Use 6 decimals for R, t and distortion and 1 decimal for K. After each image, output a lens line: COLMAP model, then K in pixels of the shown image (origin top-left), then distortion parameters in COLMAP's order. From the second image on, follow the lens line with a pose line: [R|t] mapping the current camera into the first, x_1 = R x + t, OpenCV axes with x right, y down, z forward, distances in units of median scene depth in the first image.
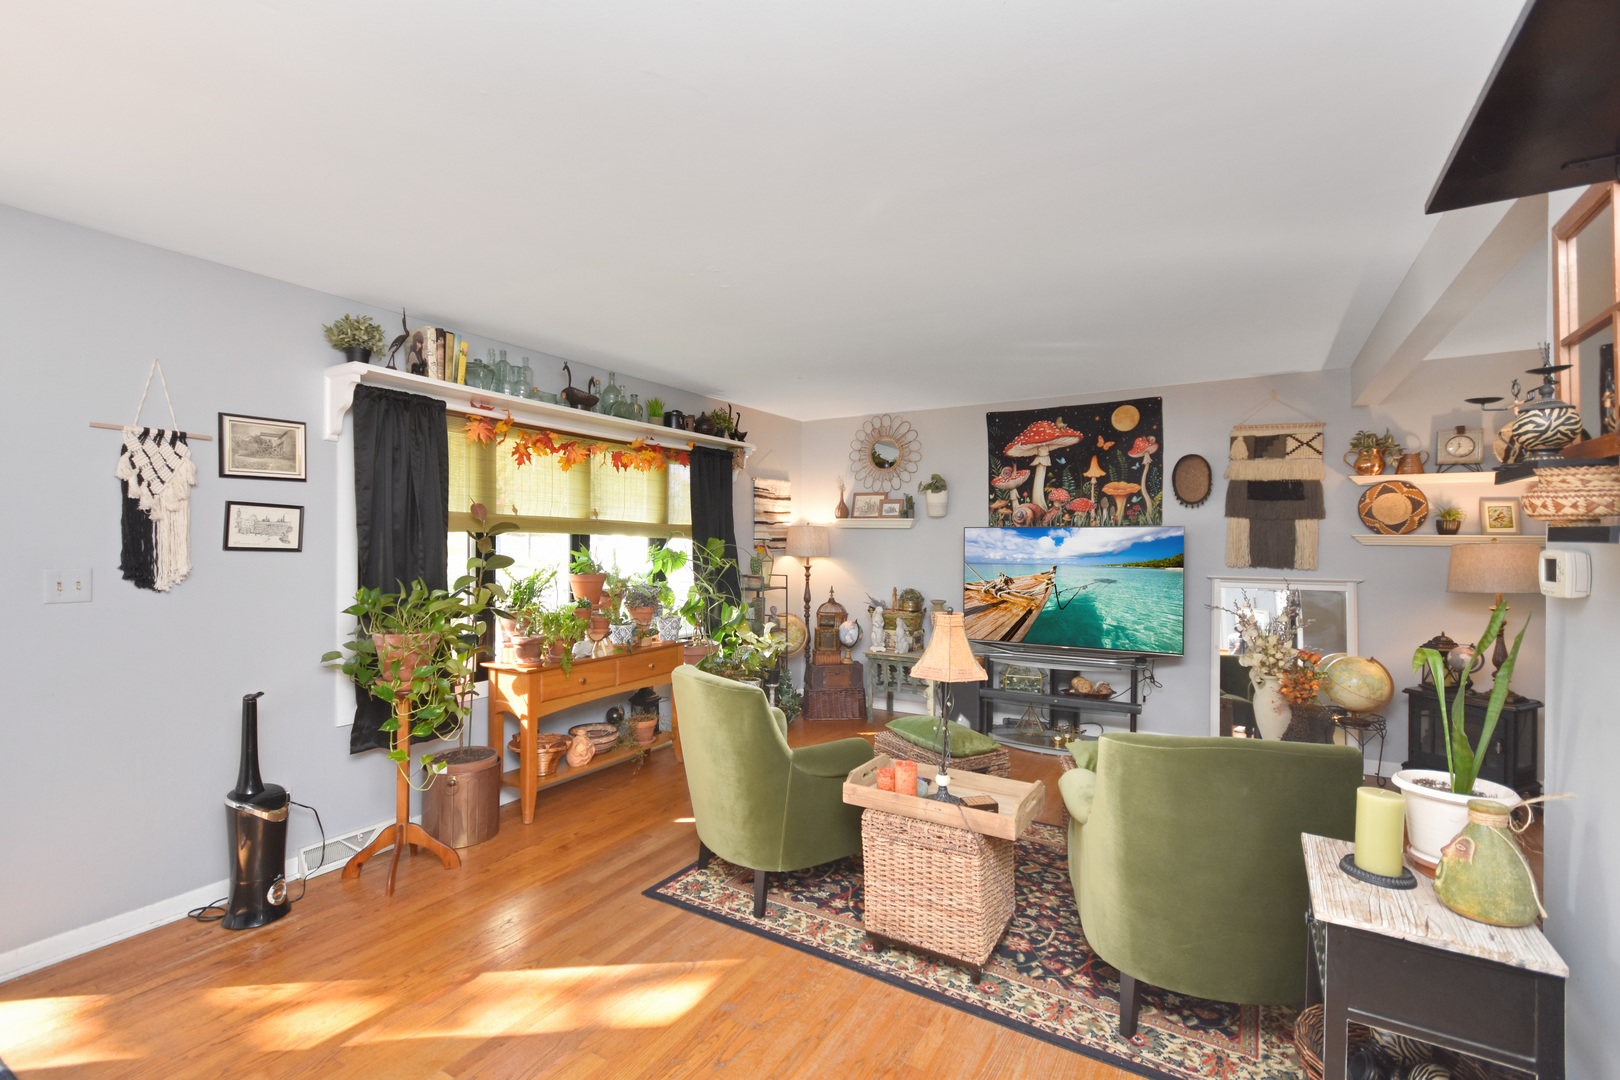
lens RADIAL K [[689.2, 0, 850.5], [0, 689.2, 539.6], [0, 0, 1]] dist [-0.024000, -0.000053]
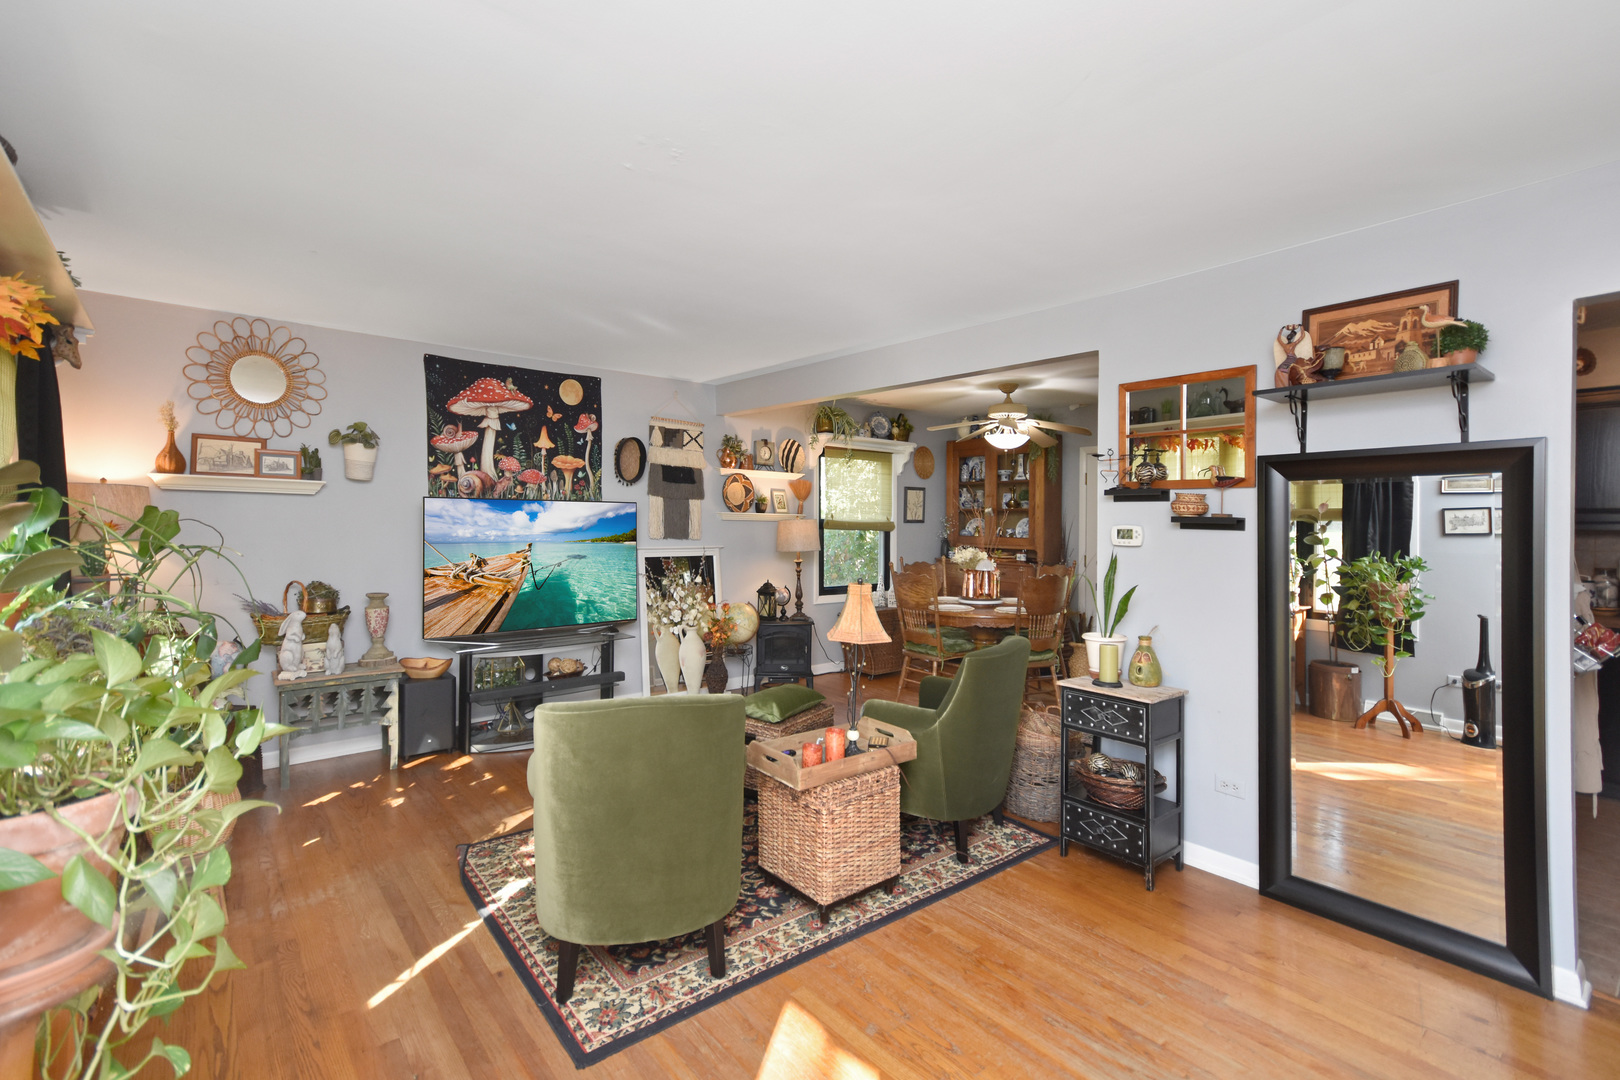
lens RADIAL K [[728.0, 0, 806.2], [0, 728.0, 527.7], [0, 0, 1]] dist [0.001821, -0.000040]
pose [[0.364428, -0.014987, 0.931111, -0.468838], [-0.024612, 0.999366, 0.025719, -0.016114], [-0.930906, -0.032289, 0.363828, 0.297062]]
